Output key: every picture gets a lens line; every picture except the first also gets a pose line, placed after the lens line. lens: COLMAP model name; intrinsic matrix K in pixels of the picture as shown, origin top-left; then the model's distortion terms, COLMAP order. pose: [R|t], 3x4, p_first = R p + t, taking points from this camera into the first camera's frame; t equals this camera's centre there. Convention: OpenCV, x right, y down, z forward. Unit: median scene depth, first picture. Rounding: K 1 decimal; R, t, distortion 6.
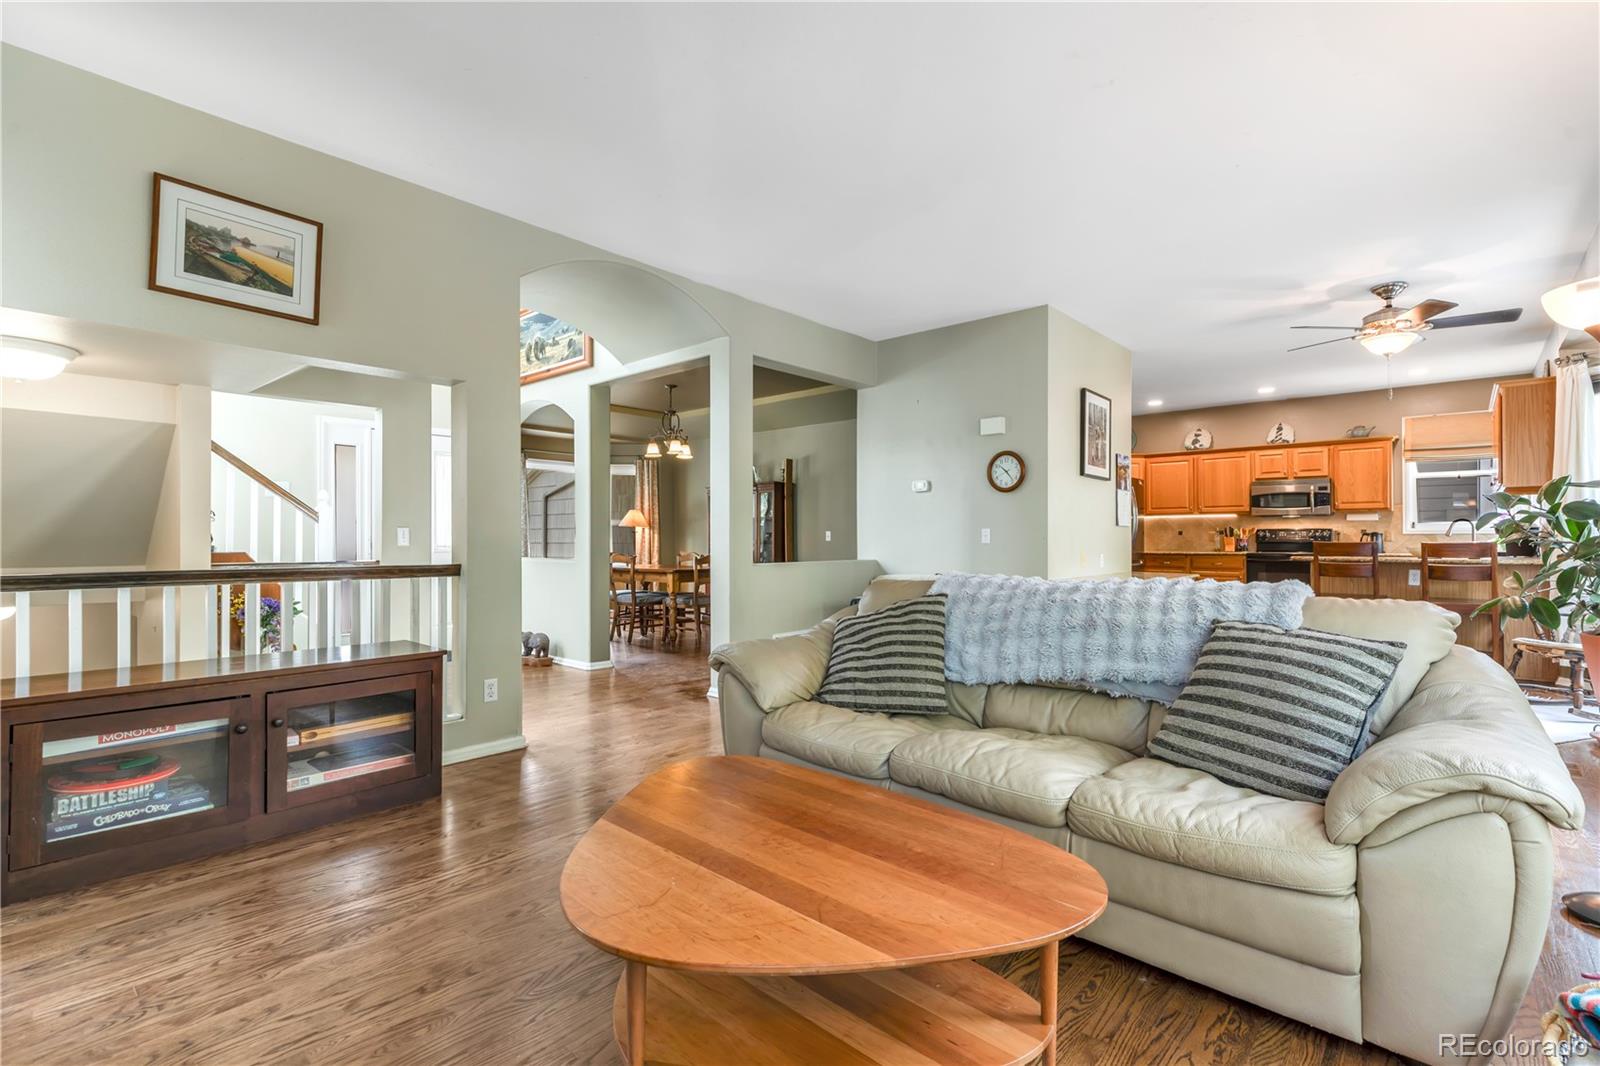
lens RADIAL K [[732.0, 0, 800.0], [0, 732.0, 533.0], [0, 0, 1]] dist [-0.000996, -0.000566]
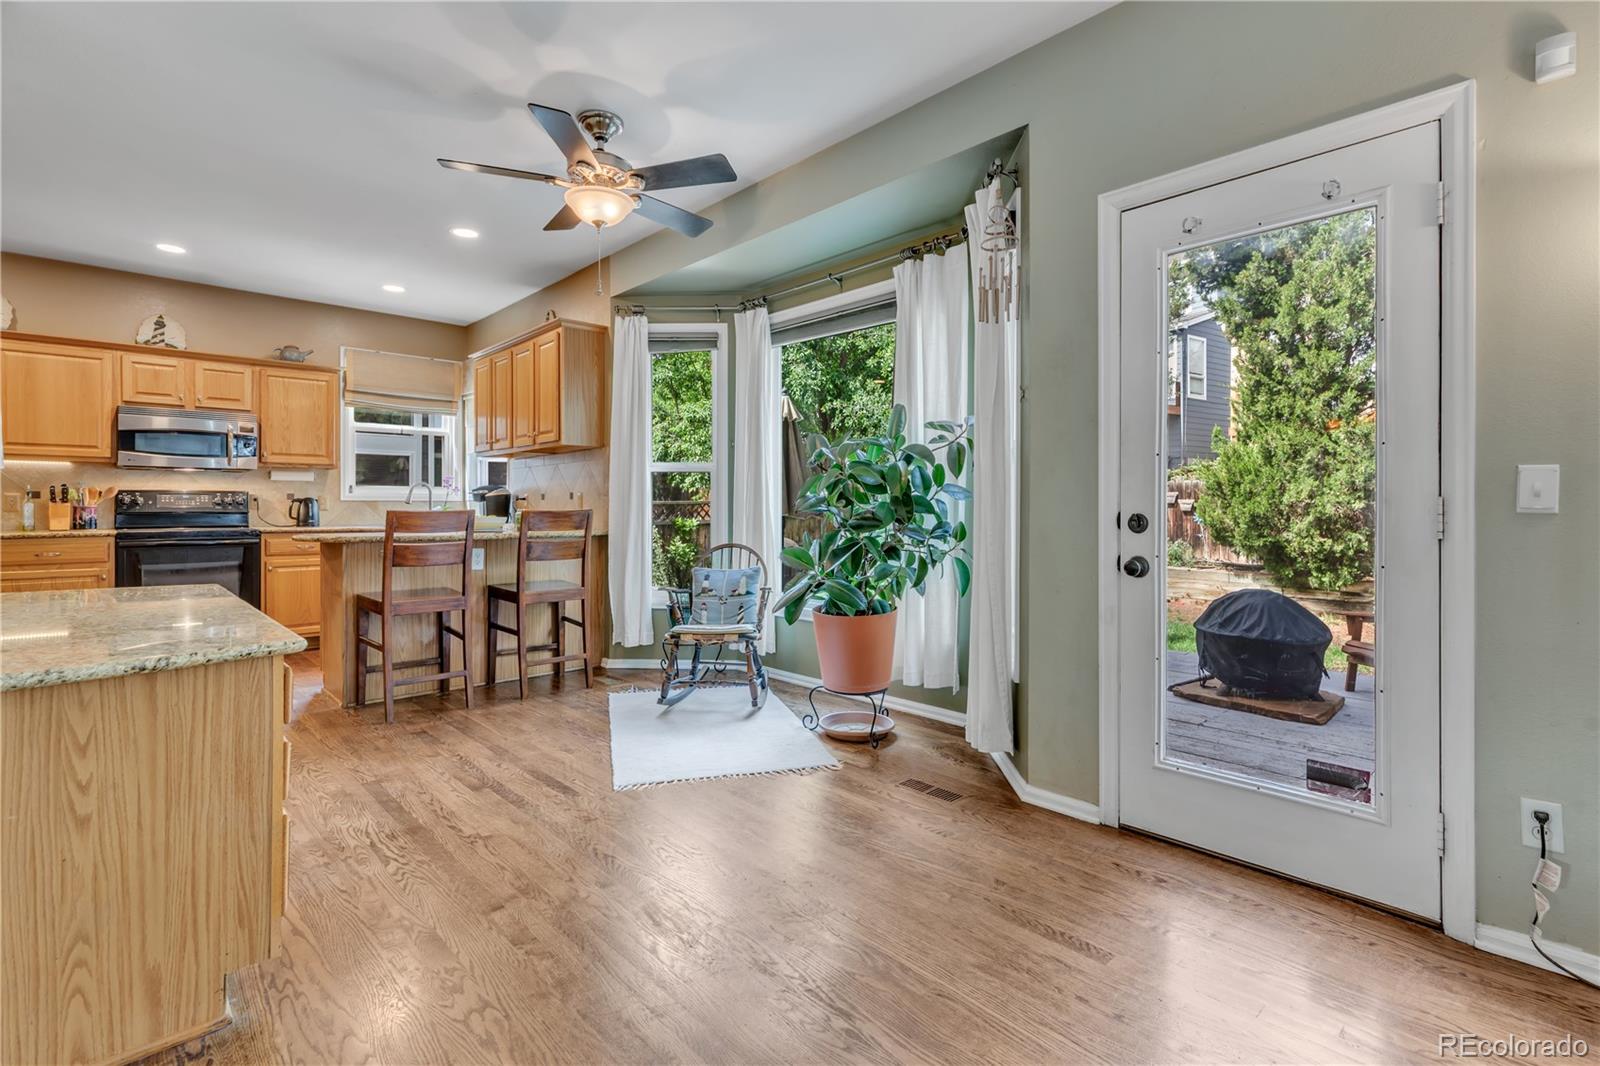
lens RADIAL K [[749.5, 0, 798.6], [0, 749.5, 504.9], [0, 0, 1]] dist [0.000352, -0.000092]
pose [[0.082577, 0.004783, 0.996573, 0.087809], [-0.007516, 0.999963, -0.004176, 0.005269], [-0.996556, -0.007146, 0.082610, 0.442904]]
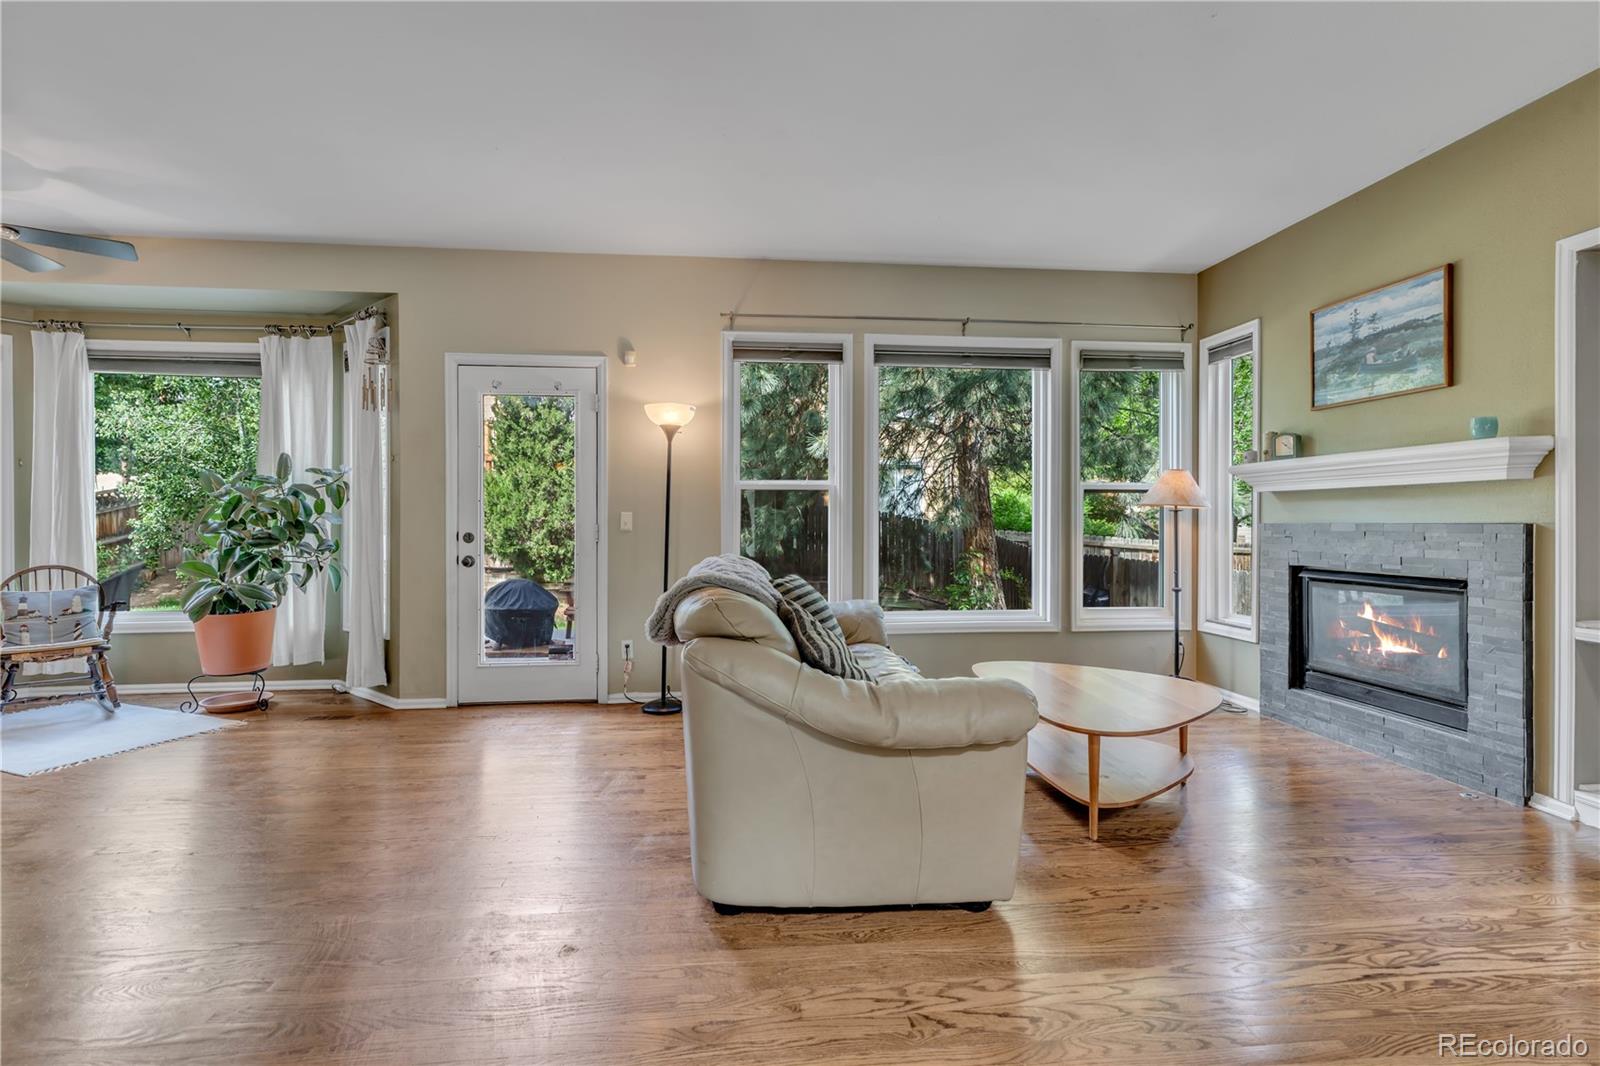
lens RADIAL K [[756.5, 0, 802.3], [0, 756.5, 524.5], [0, 0, 1]] dist [0.002383, 0.000827]
pose [[-0.749962, -0.002271, 0.661477, -0.146261], [-0.002700, 0.999996, 0.000372, -0.000026], [-0.661476, -0.001507, -0.749965, 0.582402]]
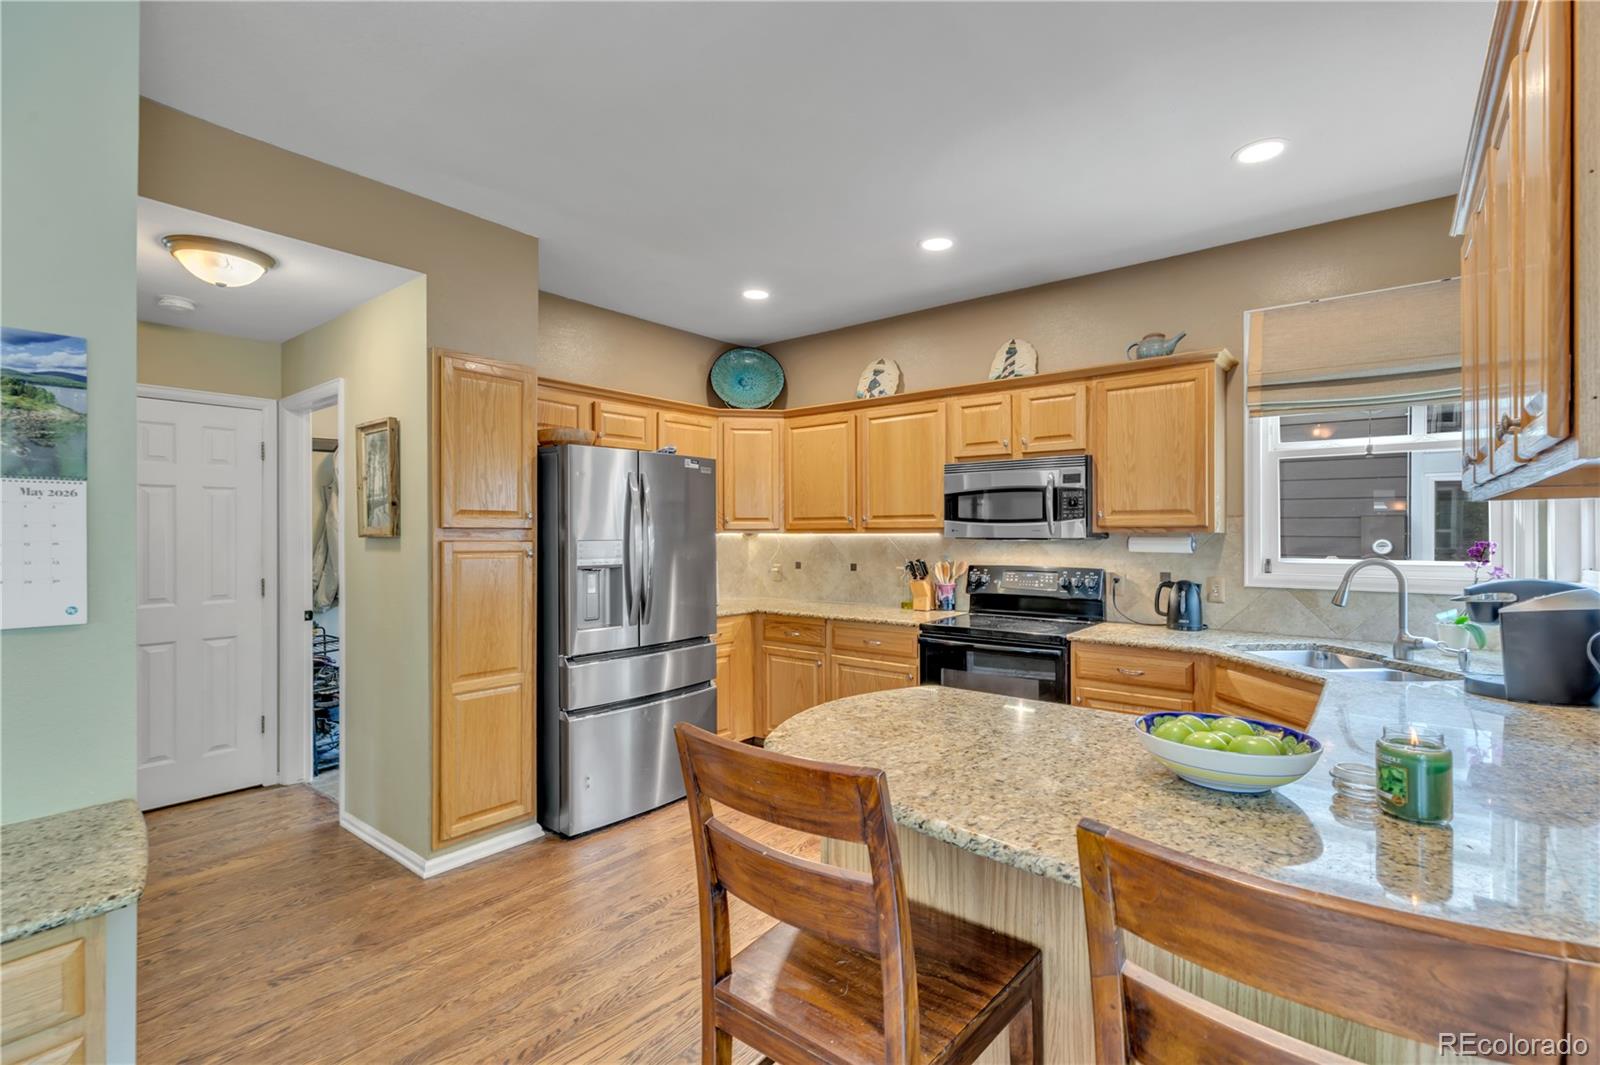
lens RADIAL K [[722.9, 0, 820.8], [0, 722.9, 532.6], [0, 0, 1]] dist [0.003198, 0.000071]
pose [[0.997415, -0.000116, 0.071851, 0.523527], [-0.000450, 0.999969, 0.007859, -0.031619], [-0.071850, -0.007871, 0.997384, 0.570850]]
